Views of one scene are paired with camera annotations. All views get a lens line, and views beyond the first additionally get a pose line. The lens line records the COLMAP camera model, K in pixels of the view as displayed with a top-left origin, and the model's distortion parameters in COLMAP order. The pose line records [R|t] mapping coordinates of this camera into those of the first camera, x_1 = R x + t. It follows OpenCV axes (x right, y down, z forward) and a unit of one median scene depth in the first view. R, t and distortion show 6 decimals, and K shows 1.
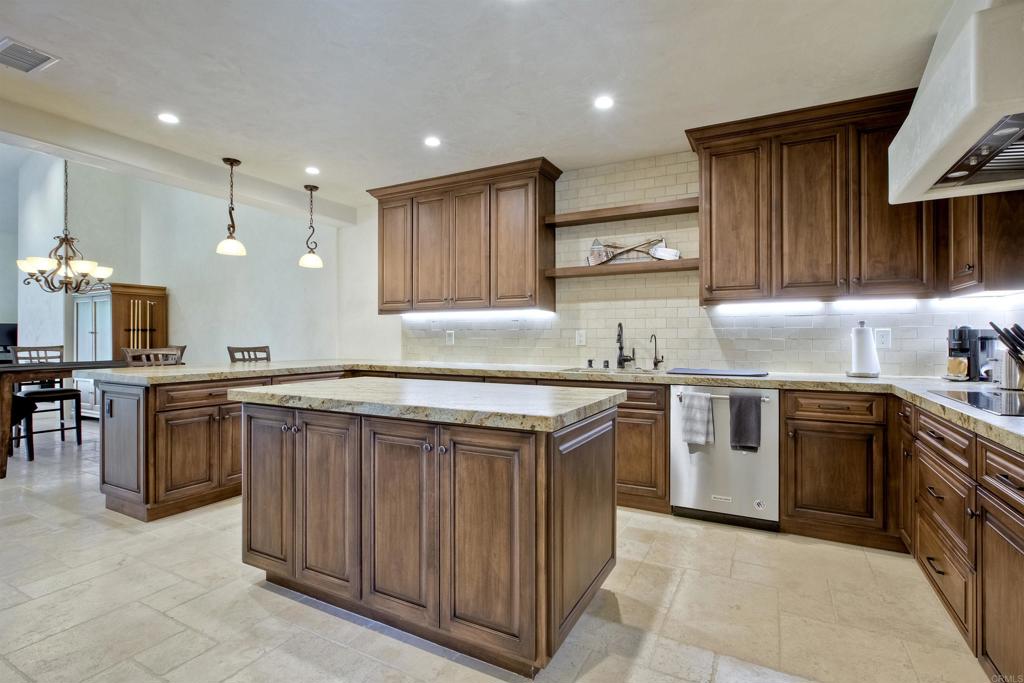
lens RADIAL K [[481.0, 0, 547.9], [0, 481.0, 336.8], [0, 0, 1]] dist [-0.003410, 0.001845]
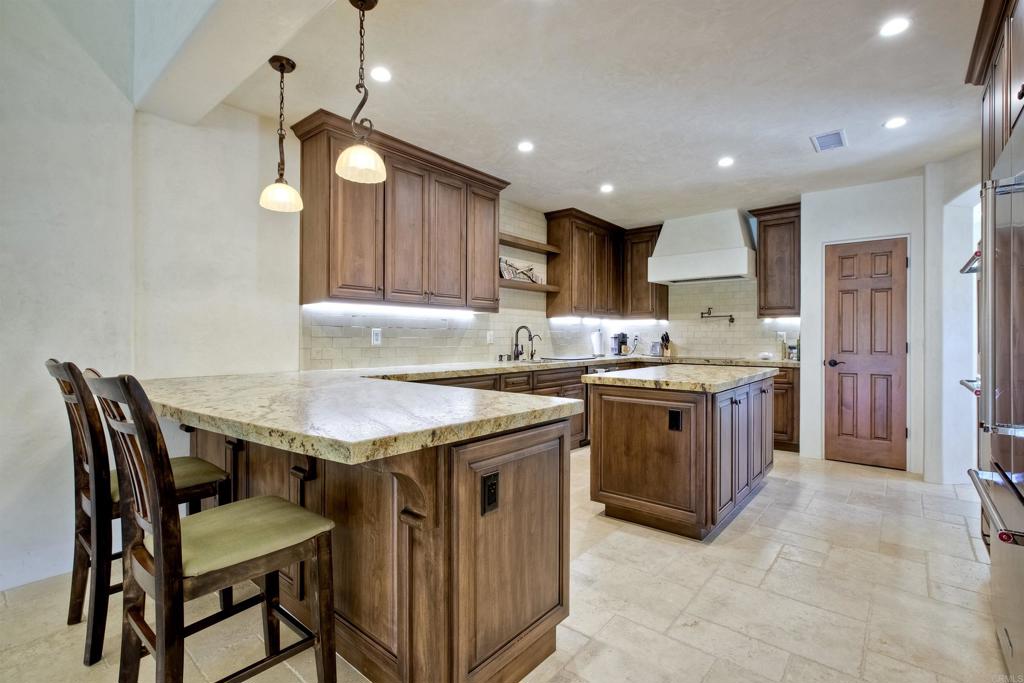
lens RADIAL K [[481.0, 0, 501.5], [0, 481.0, 335.4], [0, 0, 1]] dist [-0.003410, 0.001845]
pose [[0.225025, 0.001464, 0.974352, -1.167524], [-0.004110, 0.999991, -0.000553, -0.001718], [-0.974344, -0.003880, 0.225029, 0.762384]]
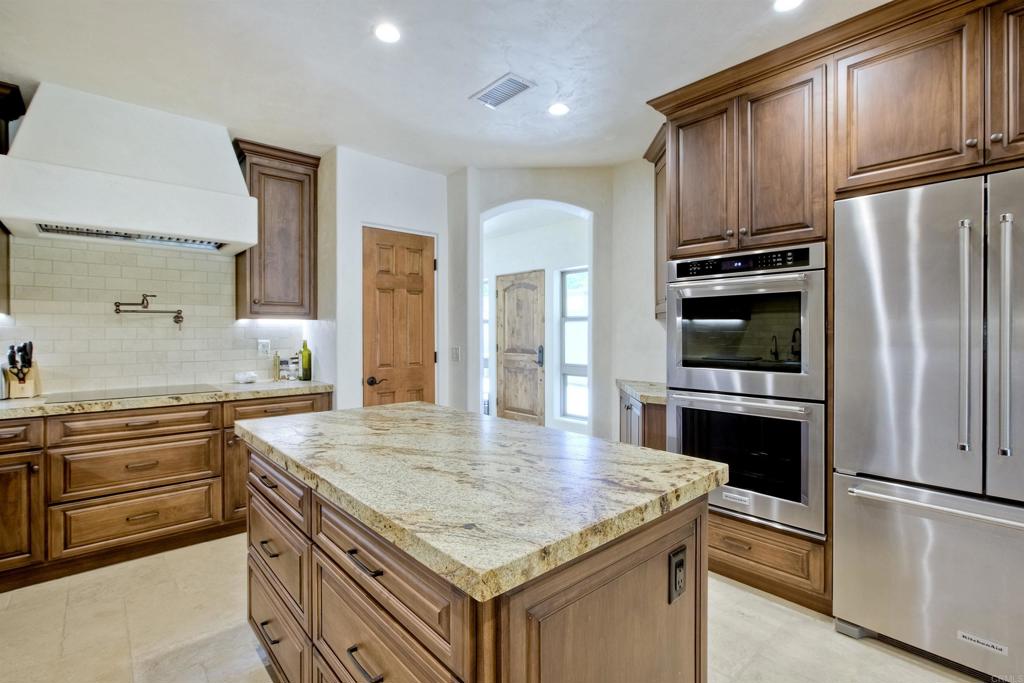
lens RADIAL K [[481.0, 0, 548.8], [0, 481.0, 331.5], [0, 0, 1]] dist [-0.003410, 0.001845]
pose [[-0.943268, 0.000317, 0.332031, -0.400295], [-0.000769, 0.999995, -0.003140, -0.030805], [-0.332030, -0.003217, -0.943263, 0.994405]]
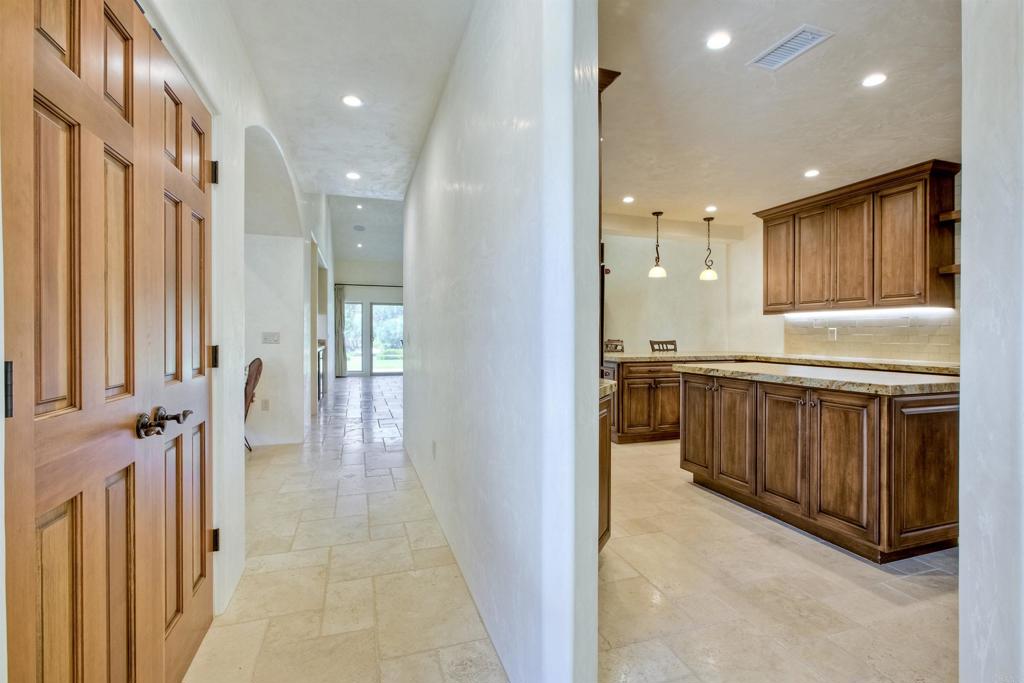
lens RADIAL K [[486.3, 0, 515.0], [0, 486.3, 337.2], [0, 0, 1]] dist [-0.005855, 0.002568]
pose [[0.695482, 0.005077, -0.718526, 0.113229], [0.000835, 0.999969, 0.007874, -0.000537], [0.718543, -0.006076, 0.695456, -0.371844]]
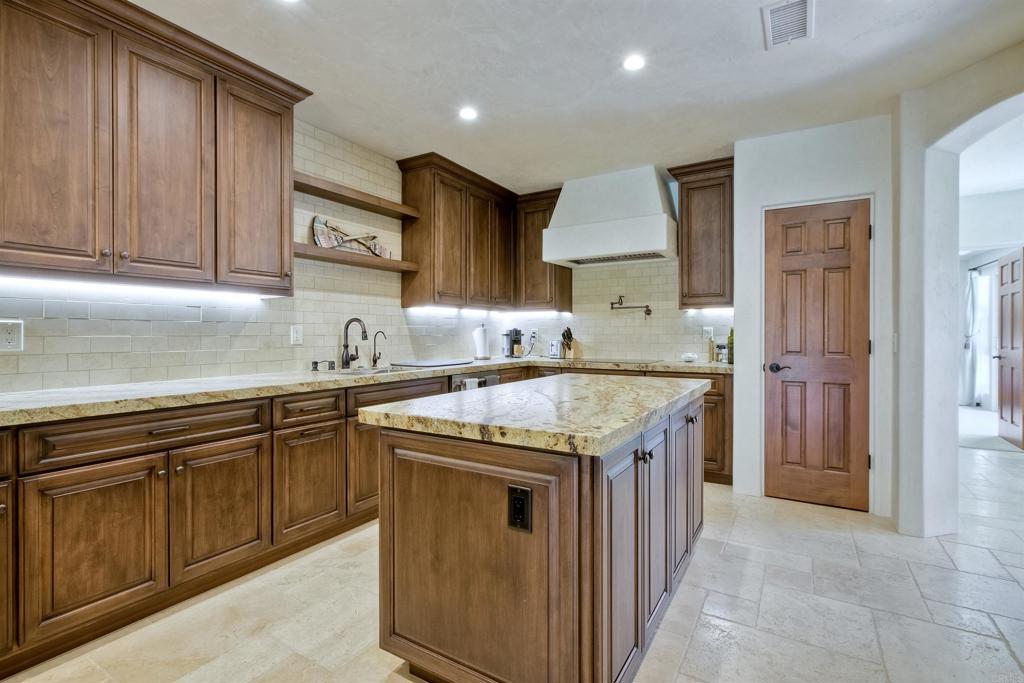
lens RADIAL K [[481.0, 0, 494.1], [0, 481.0, 333.7], [0, 0, 1]] dist [-0.003410, 0.001845]
pose [[0.101597, -0.000950, 0.994825, -0.730035], [-0.001011, 0.999999, 0.001059, -0.000847], [-0.994825, -0.001113, 0.101596, 0.649130]]
